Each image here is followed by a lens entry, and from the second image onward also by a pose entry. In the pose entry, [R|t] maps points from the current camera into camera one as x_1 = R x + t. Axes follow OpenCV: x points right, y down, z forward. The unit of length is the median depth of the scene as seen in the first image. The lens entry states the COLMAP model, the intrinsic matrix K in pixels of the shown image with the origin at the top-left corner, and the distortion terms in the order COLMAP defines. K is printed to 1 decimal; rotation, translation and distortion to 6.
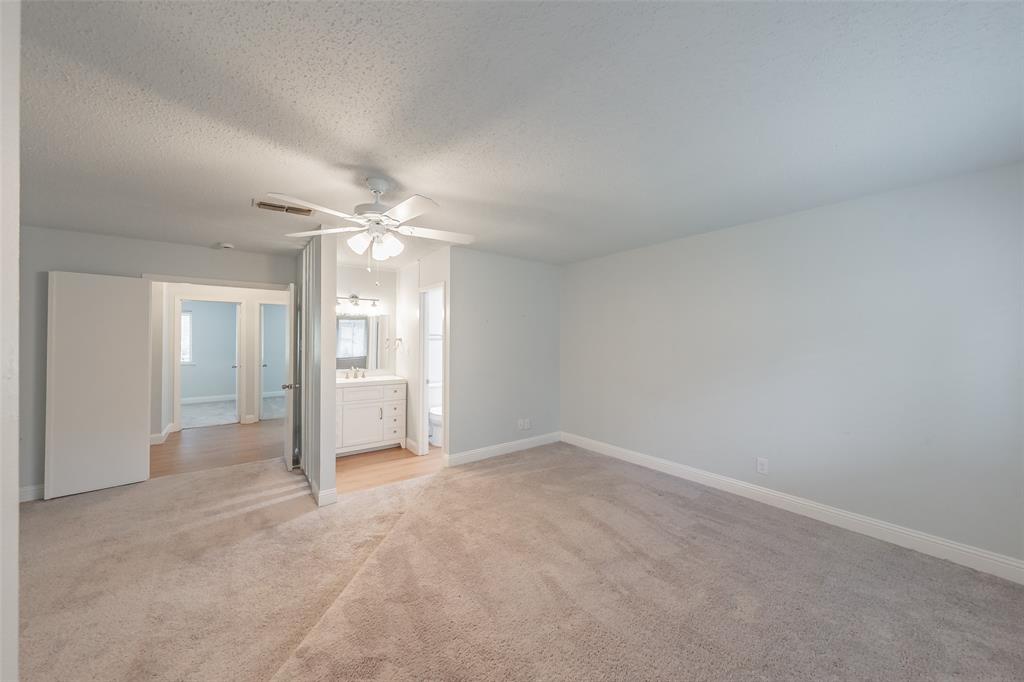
lens RADIAL K [[360.3, 0, 512.0], [0, 360.3, 341.0], [0, 0, 1]] dist [0.000922, 0.000260]
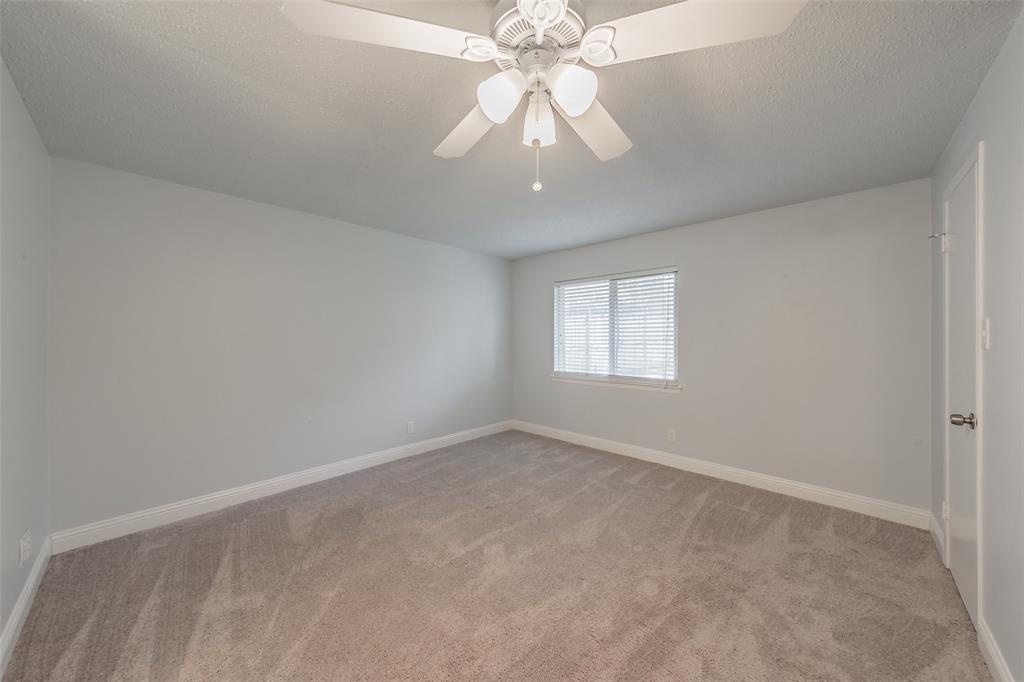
lens RADIAL K [[351.5, 0, 512.0], [0, 351.5, 341.0], [0, 0, 1]] dist [-0.001834, -0.000120]
pose [[-0.157636, -0.013737, 0.987402, -0.579994], [-0.000362, 0.999904, 0.013853, 0.012429], [-0.987497, 0.001826, -0.157626, 0.784072]]
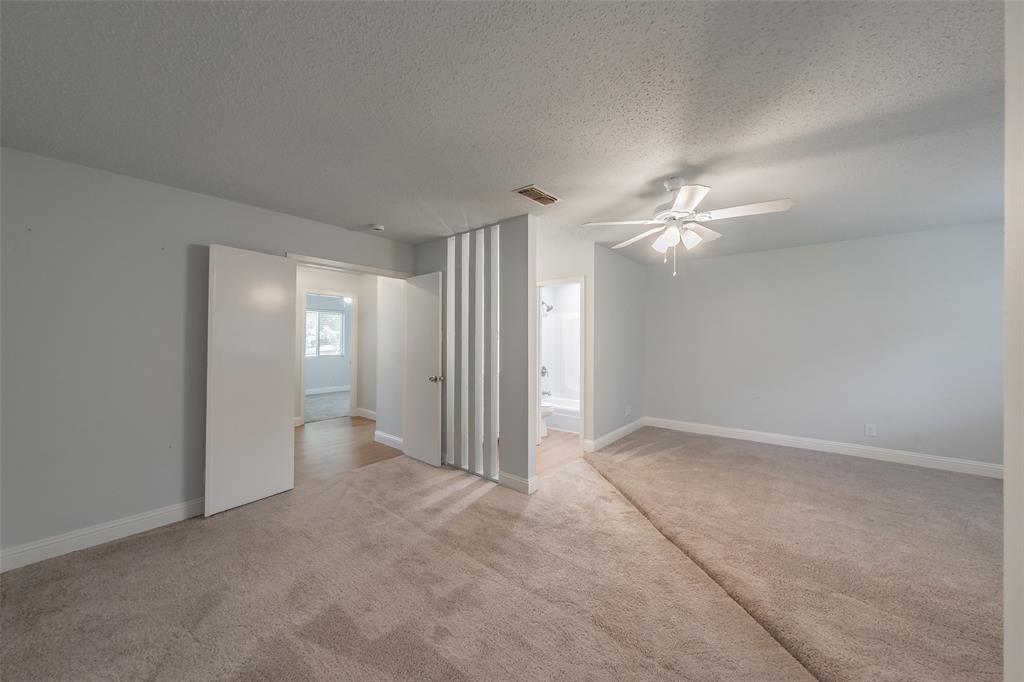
lens RADIAL K [[351.5, 0, 512.0], [0, 351.5, 341.0], [0, 0, 1]] dist [-0.001834, -0.000120]
pose [[0.976216, 0.002365, 0.216785, -0.770100], [-0.001847, 0.999995, -0.002596, 0.033150], [-0.216790, 0.002134, 0.976216, 0.053184]]
